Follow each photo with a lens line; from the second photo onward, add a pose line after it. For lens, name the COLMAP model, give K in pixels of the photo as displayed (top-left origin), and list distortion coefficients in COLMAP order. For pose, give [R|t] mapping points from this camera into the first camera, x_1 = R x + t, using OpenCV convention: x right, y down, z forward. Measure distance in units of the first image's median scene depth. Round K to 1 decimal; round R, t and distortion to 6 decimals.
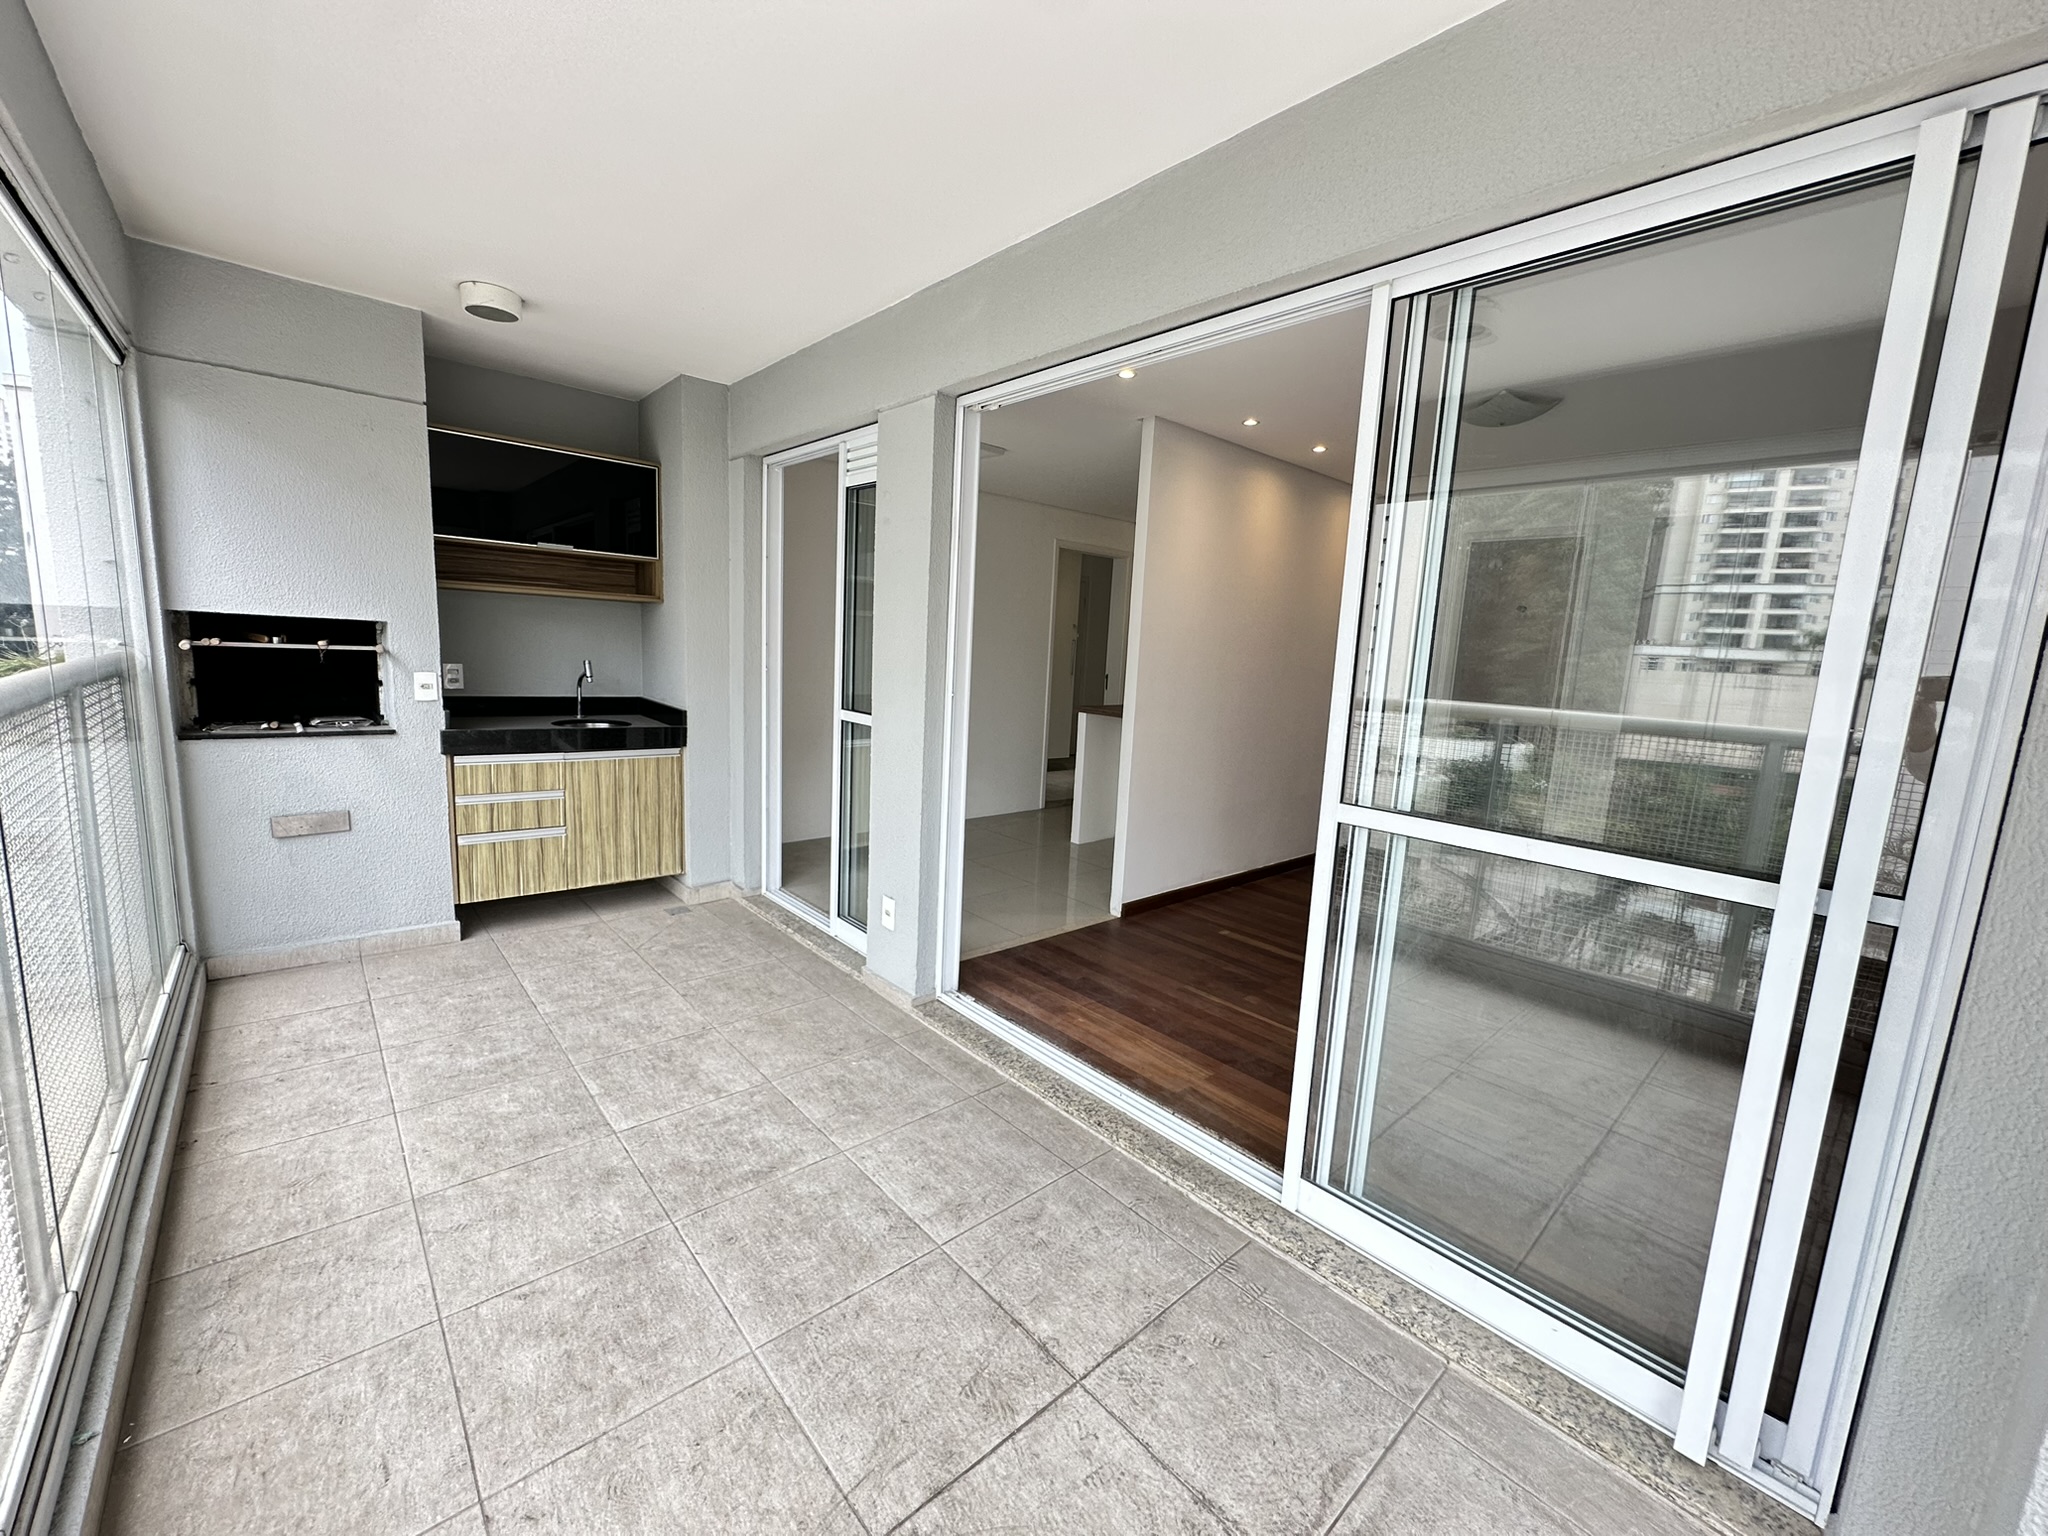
lens RADIAL K [[814.7, 0, 1026.6], [0, 814.7, 765.2], [0, 0, 1]] dist [-0.006054, 0.000751]
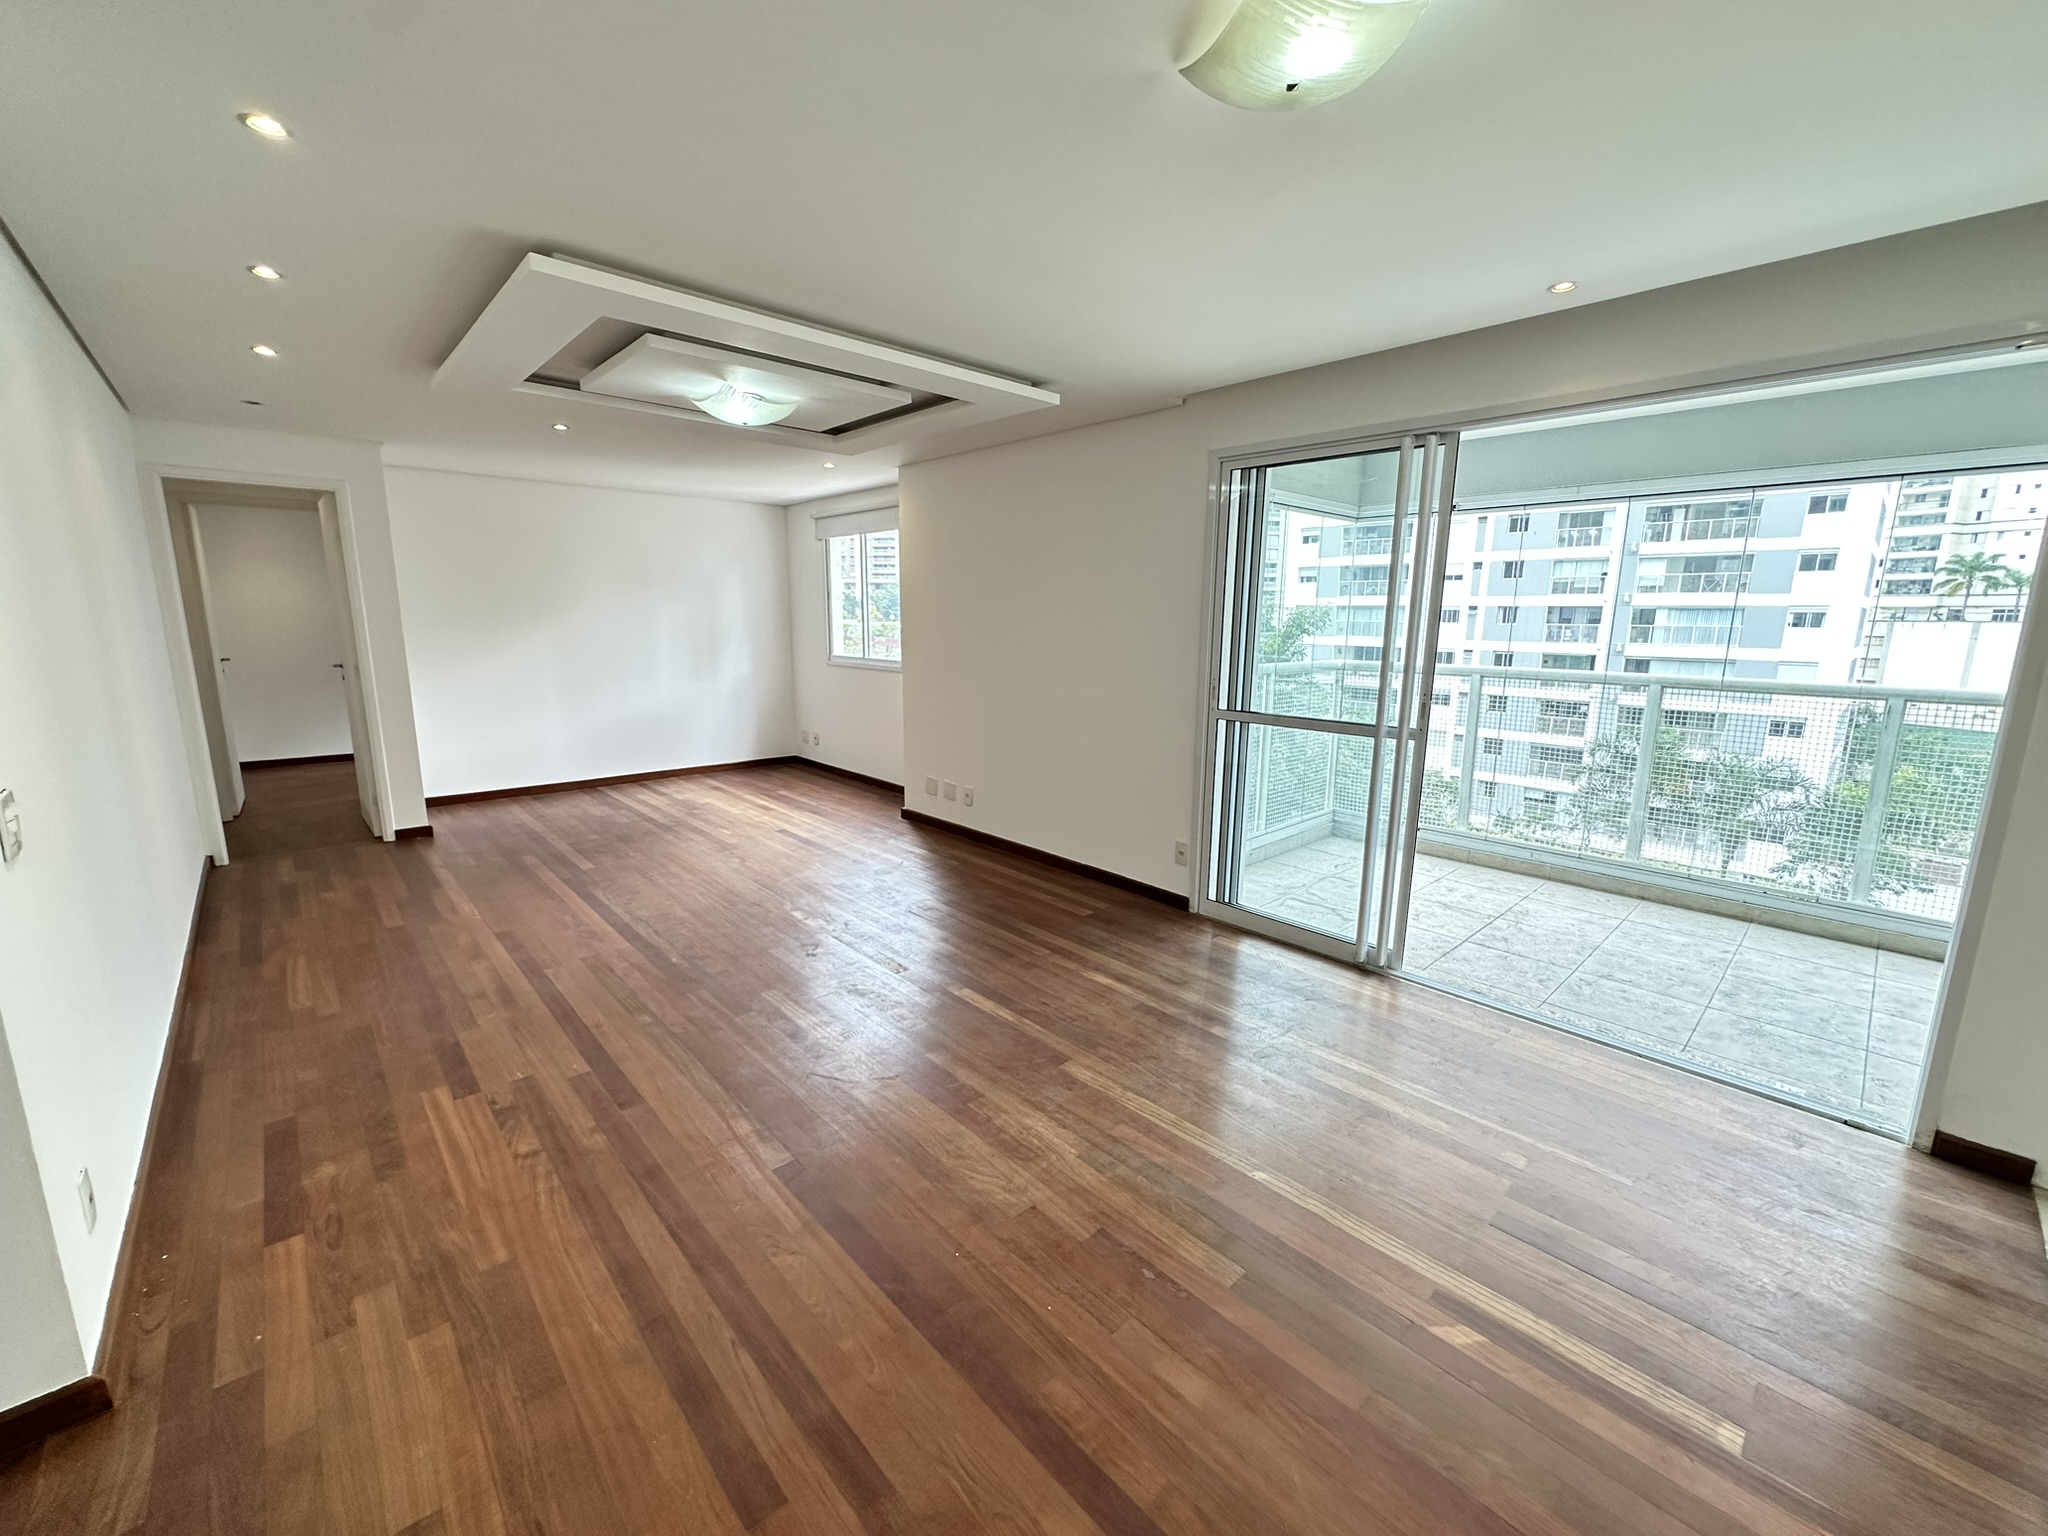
lens RADIAL K [[814.7, 0, 1026.6], [0, 814.7, 765.2], [0, 0, 1]] dist [-0.006054, 0.000751]
pose [[-0.998123, -0.055589, -0.025689, 0.742264], [-0.060909, 0.944605, 0.322507, -0.230505], [0.006338, 0.323467, -0.946218, 1.576505]]
